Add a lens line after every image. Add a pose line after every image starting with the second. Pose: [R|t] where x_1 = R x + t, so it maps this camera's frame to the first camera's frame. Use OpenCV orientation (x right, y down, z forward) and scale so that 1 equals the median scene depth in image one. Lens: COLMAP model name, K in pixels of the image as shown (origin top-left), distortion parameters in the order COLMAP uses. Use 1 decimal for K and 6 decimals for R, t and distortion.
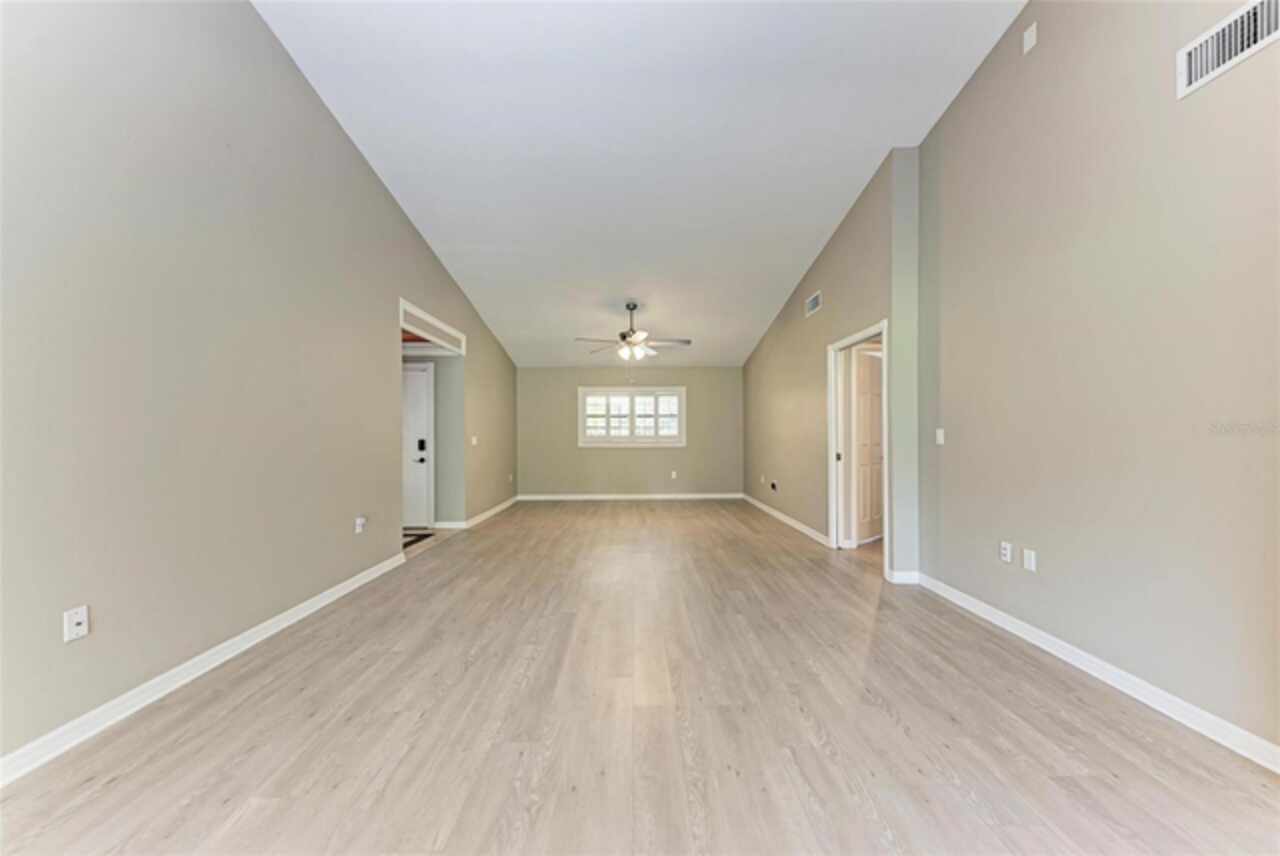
lens RADIAL K [[443.0, 0, 636.6], [0, 443.0, 433.2], [0, 0, 1]] dist [0.007496, -0.001508]
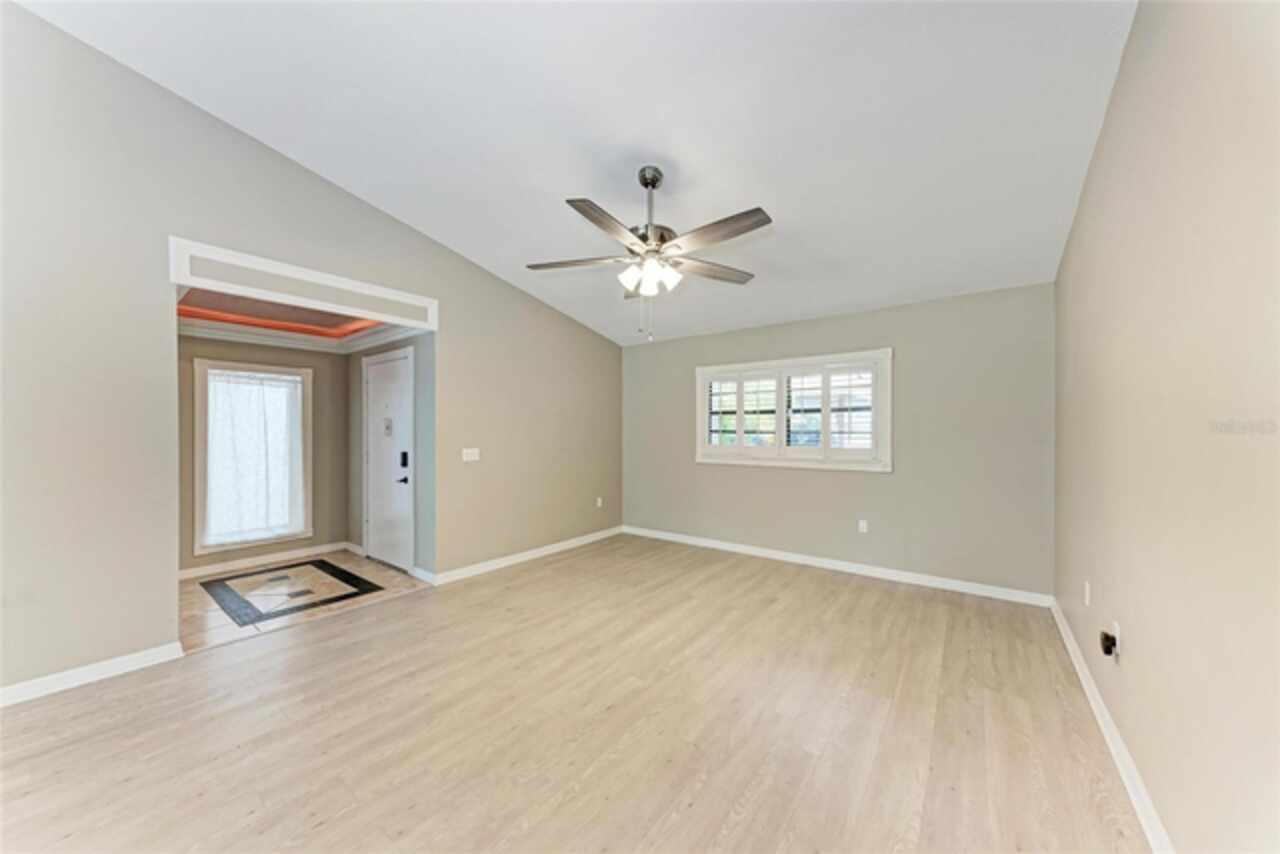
lens RADIAL K [[443.0, 0, 638.6], [0, 443.0, 434.3], [0, 0, 1]] dist [0.007496, -0.001508]
pose [[0.793479, 0.008605, -0.608536, 0.268720], [-0.000527, 0.999909, 0.013452, -0.025174], [0.608597, -0.010353, 0.793412, 0.643343]]
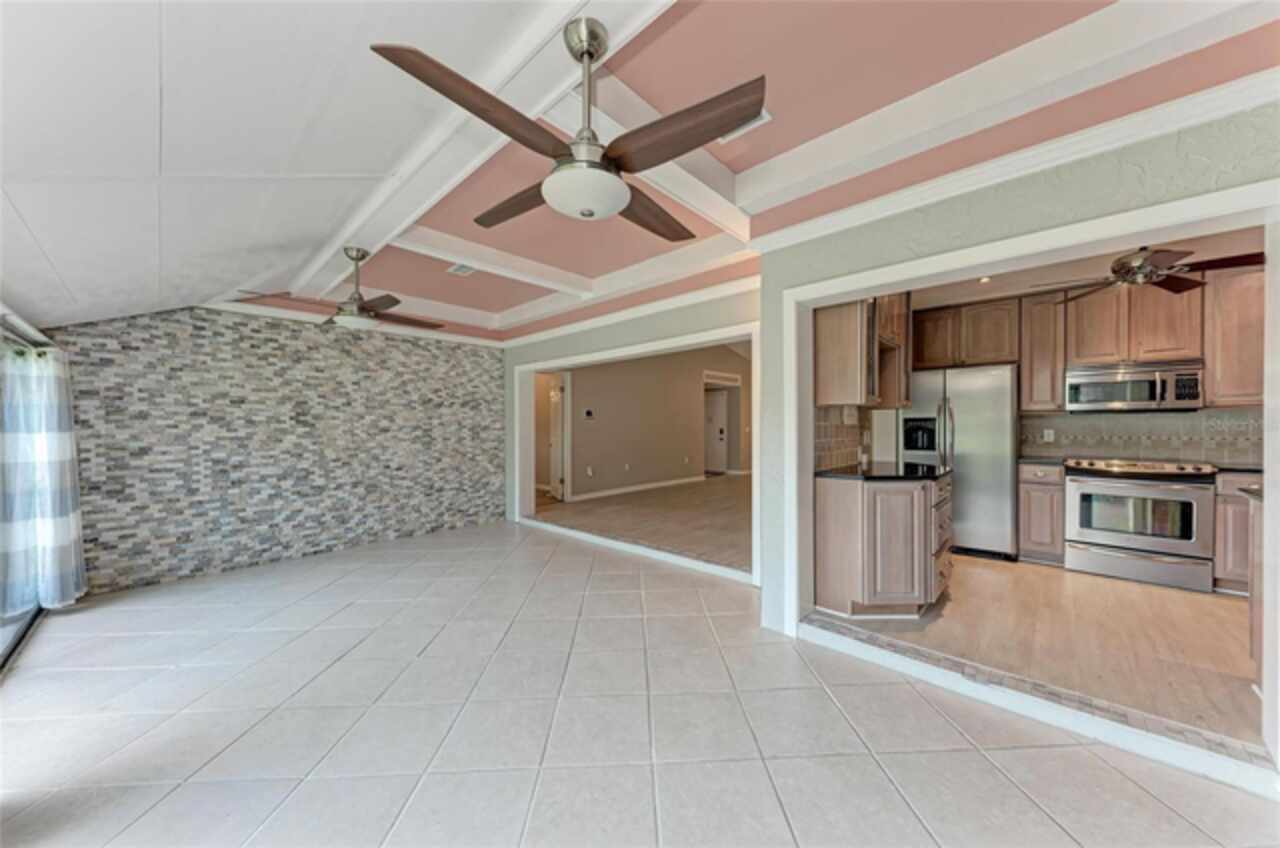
lens RADIAL K [[443.0, 0, 638.5], [0, 443.0, 434.2], [0, 0, 1]] dist [0.007496, -0.001508]
pose [[0.720491, 0.013895, -0.693325, 0.633010], [0.001326, 0.999770, 0.021414, -0.005417], [0.693463, -0.016347, 0.720306, -0.703118]]
